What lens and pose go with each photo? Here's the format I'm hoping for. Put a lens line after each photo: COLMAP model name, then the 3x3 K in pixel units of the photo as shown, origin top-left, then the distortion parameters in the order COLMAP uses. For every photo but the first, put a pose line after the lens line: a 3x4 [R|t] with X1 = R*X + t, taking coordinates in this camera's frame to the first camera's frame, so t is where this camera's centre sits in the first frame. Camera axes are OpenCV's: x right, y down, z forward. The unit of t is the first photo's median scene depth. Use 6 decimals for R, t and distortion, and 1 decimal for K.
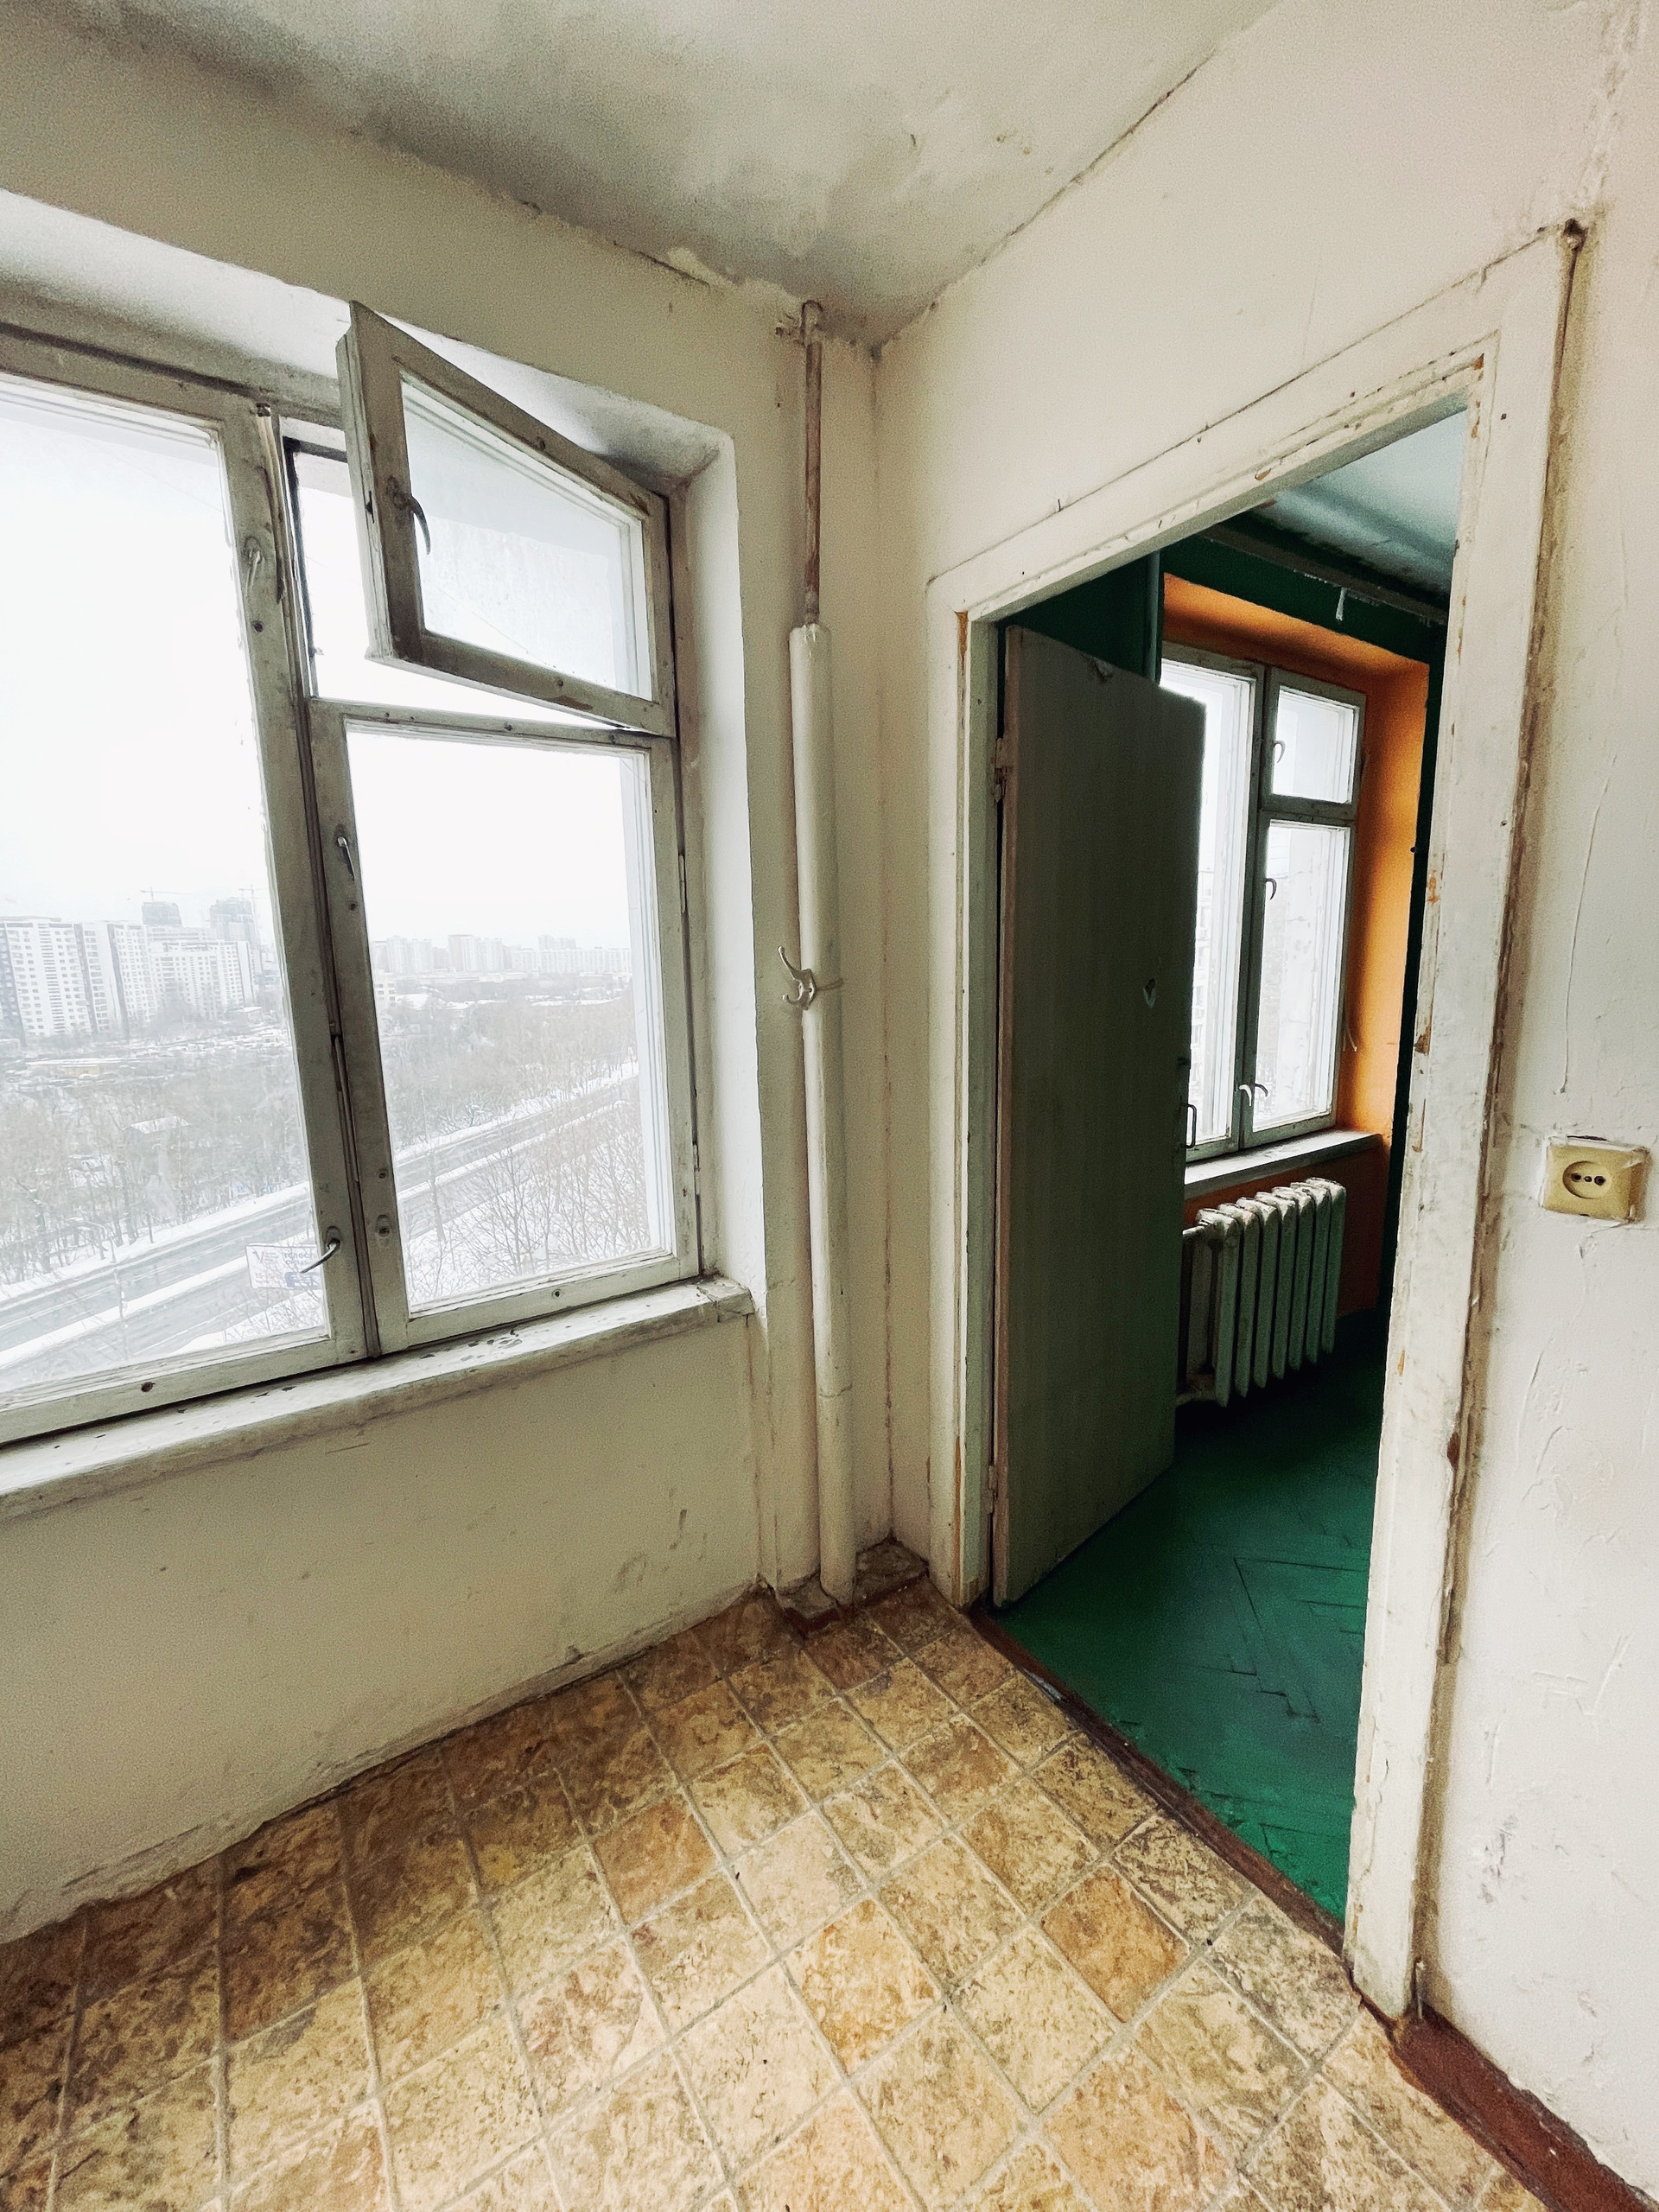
lens RADIAL K [[889.8, 0, 828.1], [0, 889.8, 1096.6], [0, 0, 1]] dist [-0.001964, -0.000296]
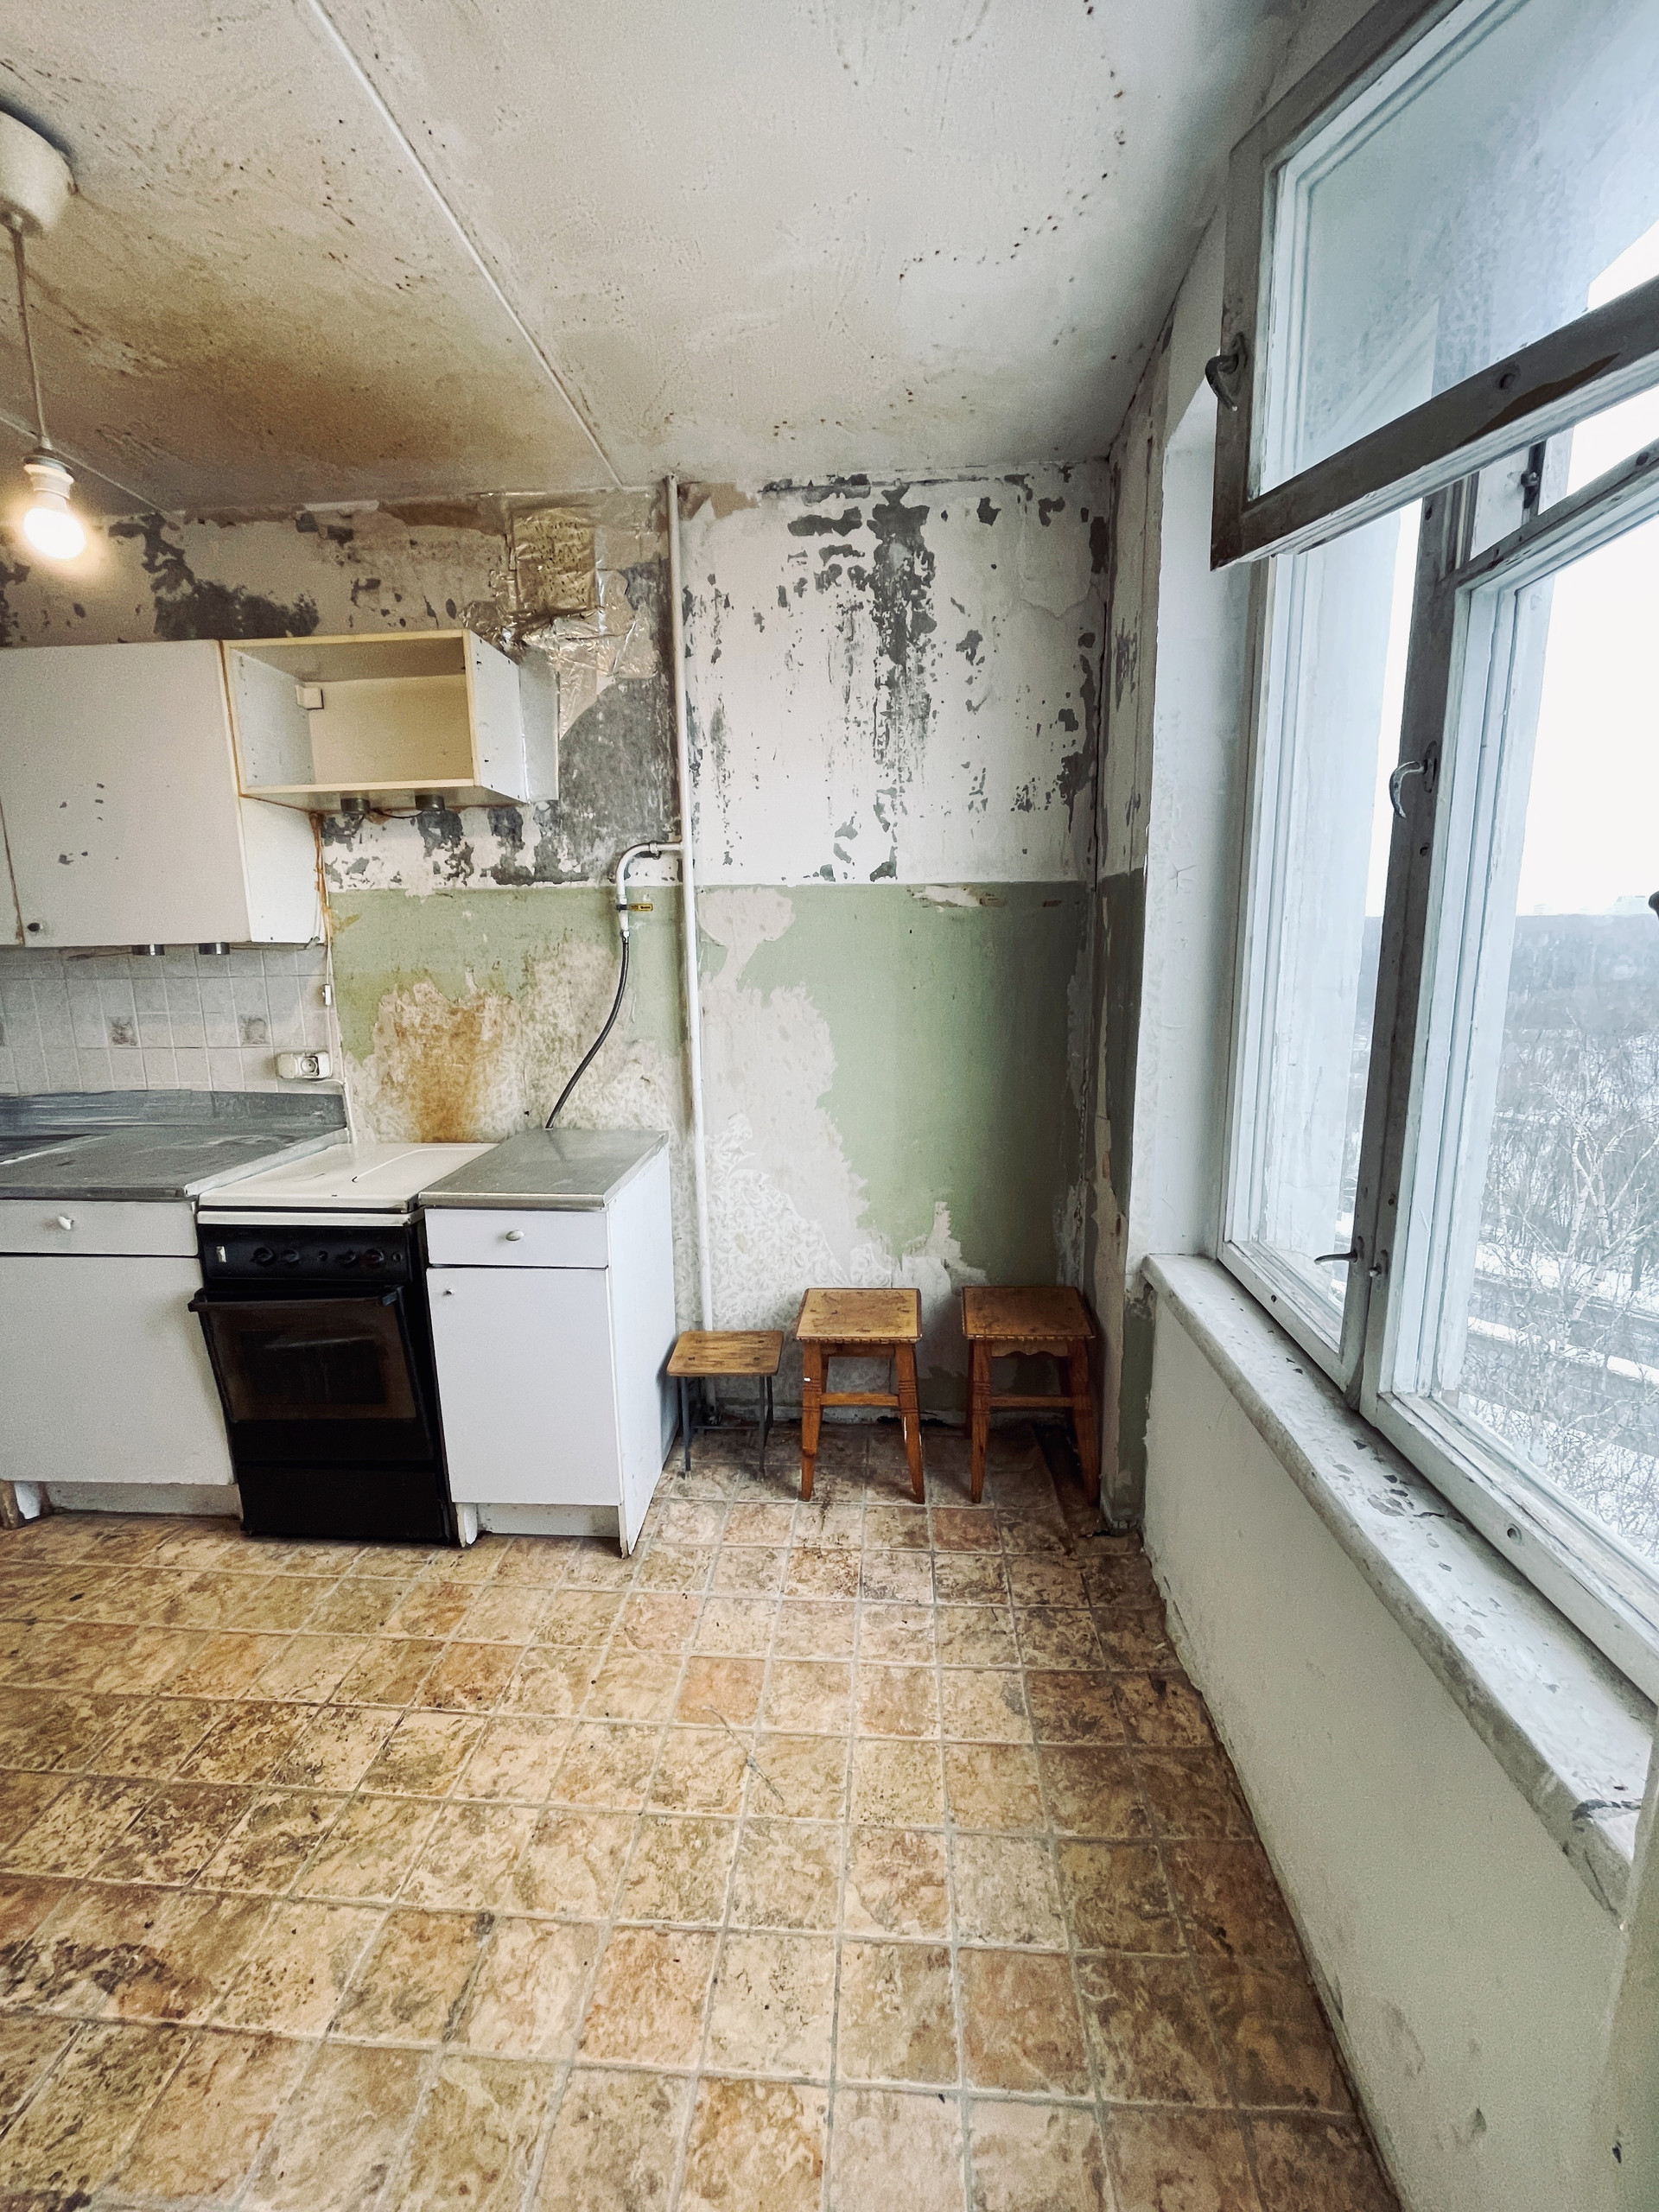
lens RADIAL K [[895.2, 0, 830.9], [0, 895.2, 1097.1], [0, 0, 1]] dist [-0.011994, 0.005807]
pose [[-0.615304, 0.168172, -0.770142, 0.374849], [-0.101070, 0.952084, 0.288652, -0.170828], [0.781784, 0.255447, -0.568824, 1.023253]]
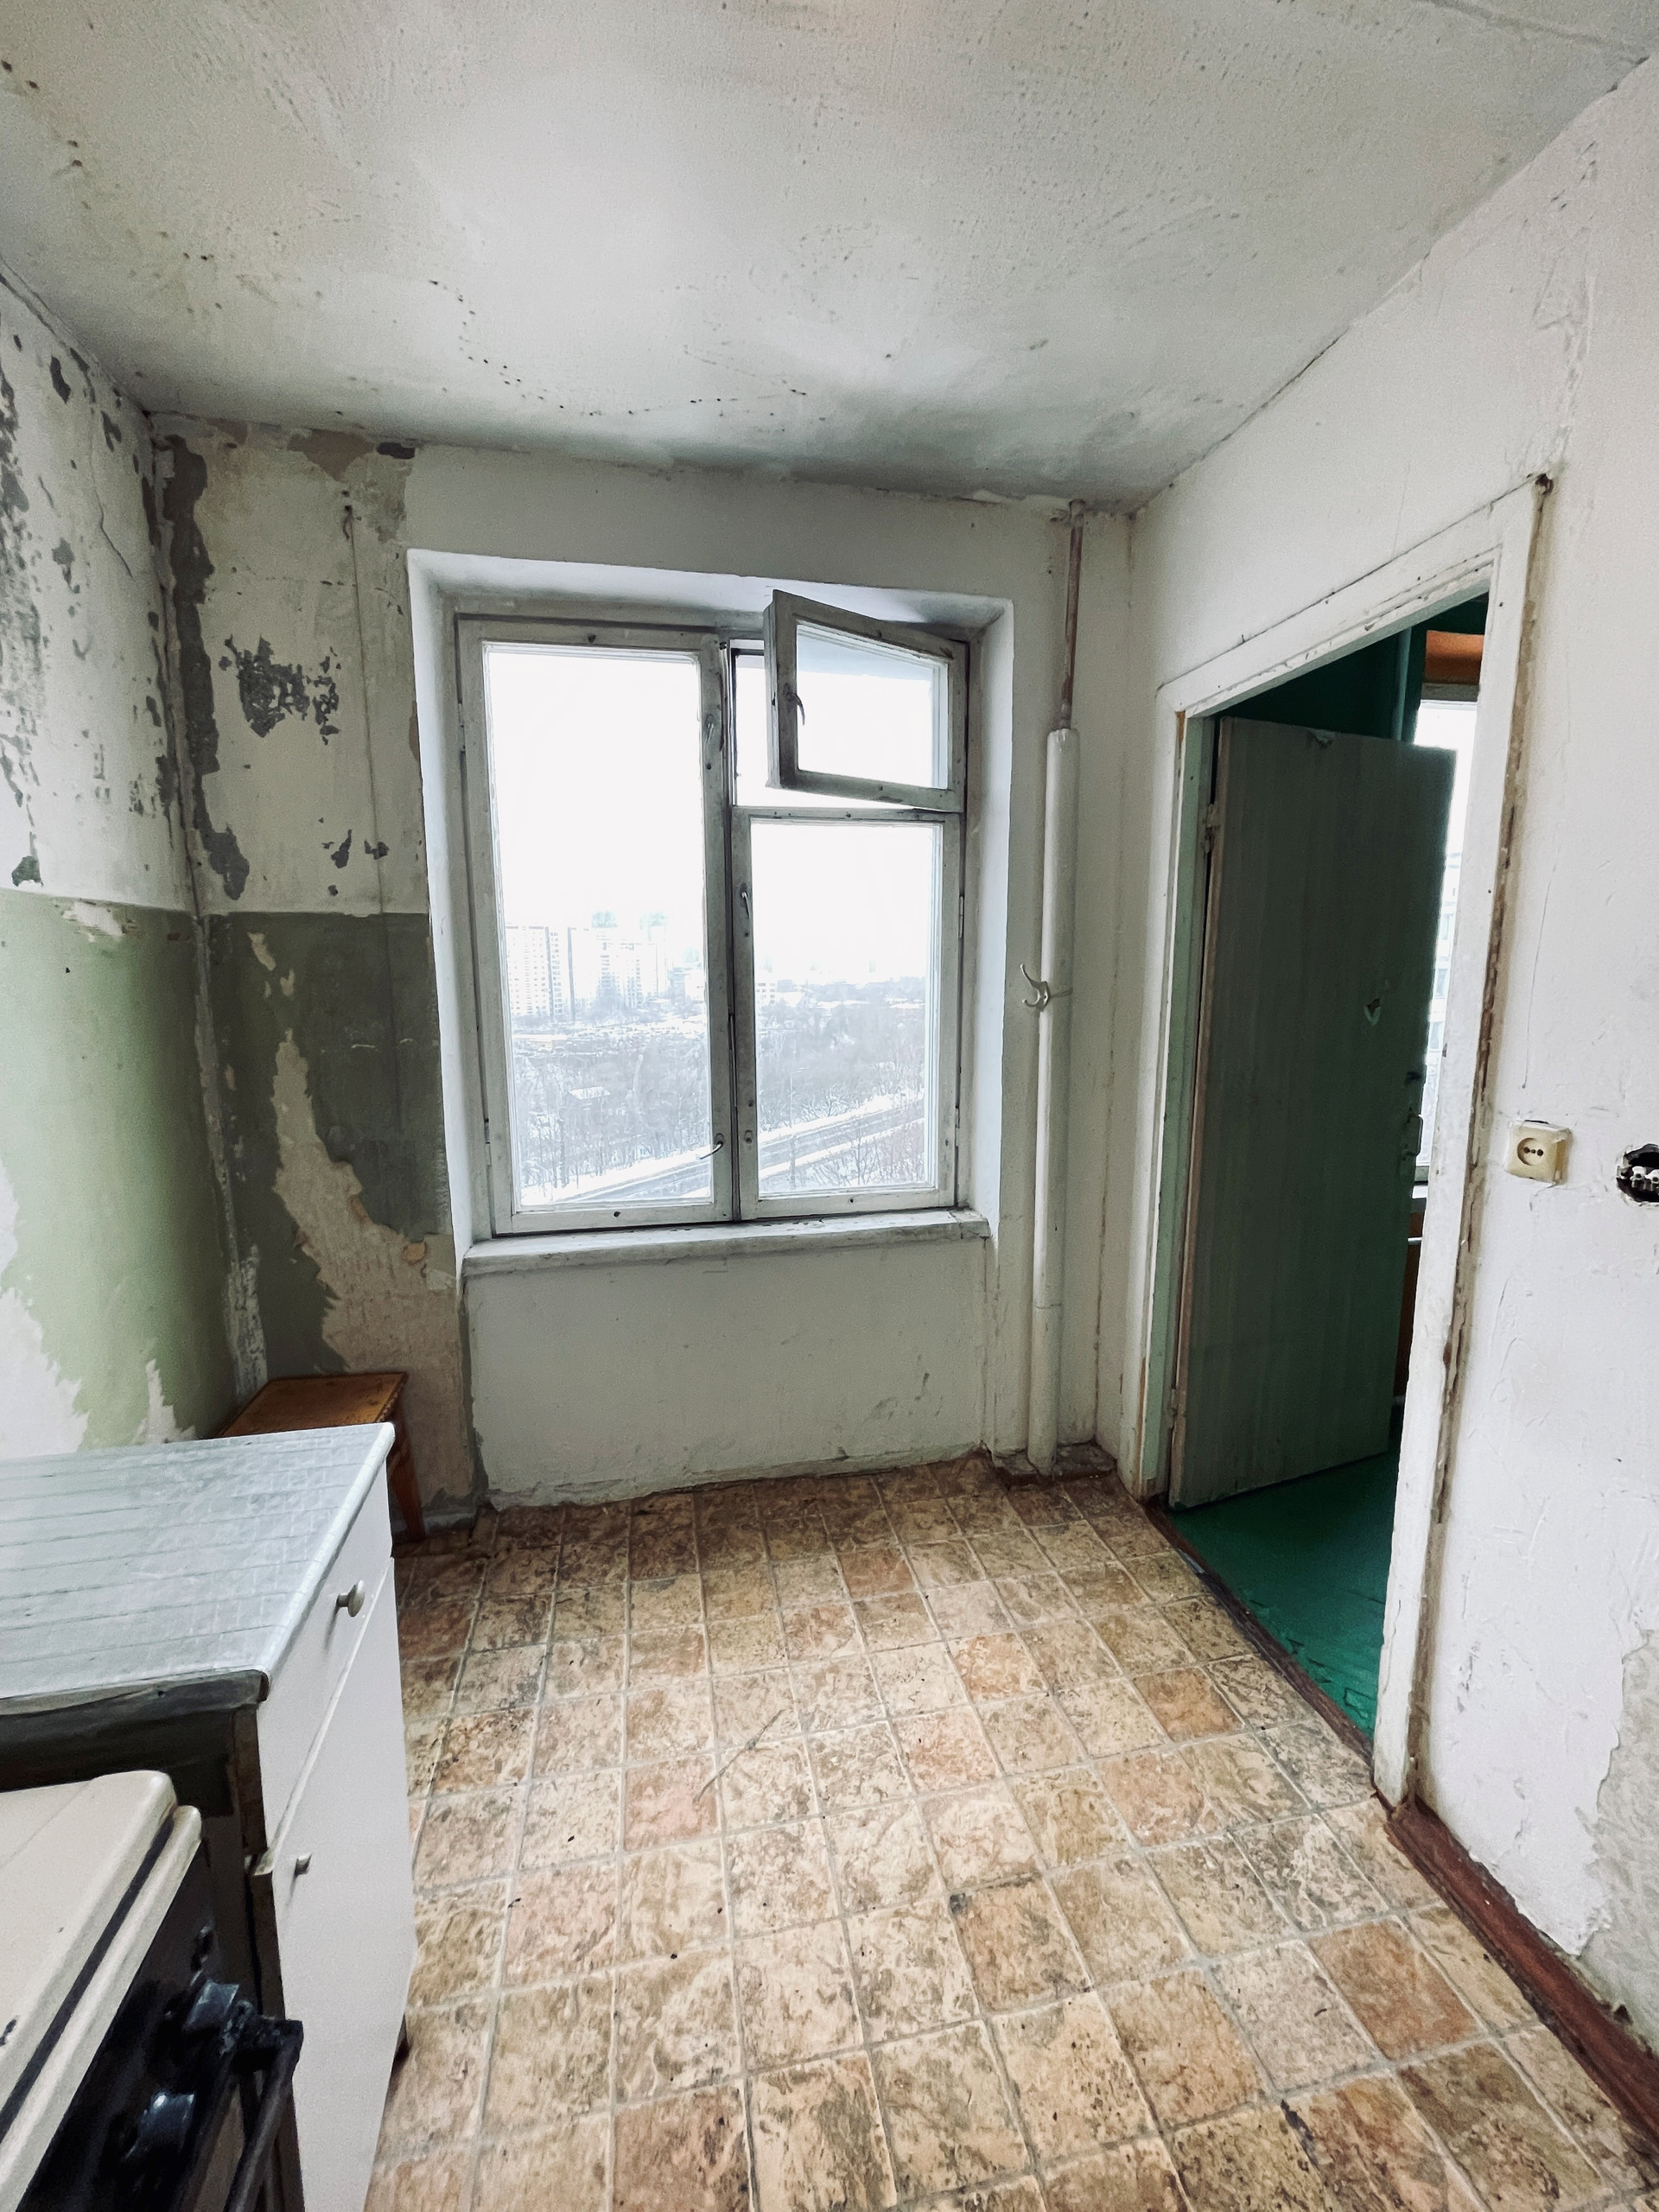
lens RADIAL K [[895.2, 0, 830.9], [0, 895.2, 1097.1], [0, 0, 1]] dist [-0.011994, 0.005807]
pose [[0.925053, 0.077243, -0.371901, 0.210415], [-0.079941, 0.996766, 0.008184, 0.049490], [0.371331, 0.022159, 0.928236, -0.397985]]
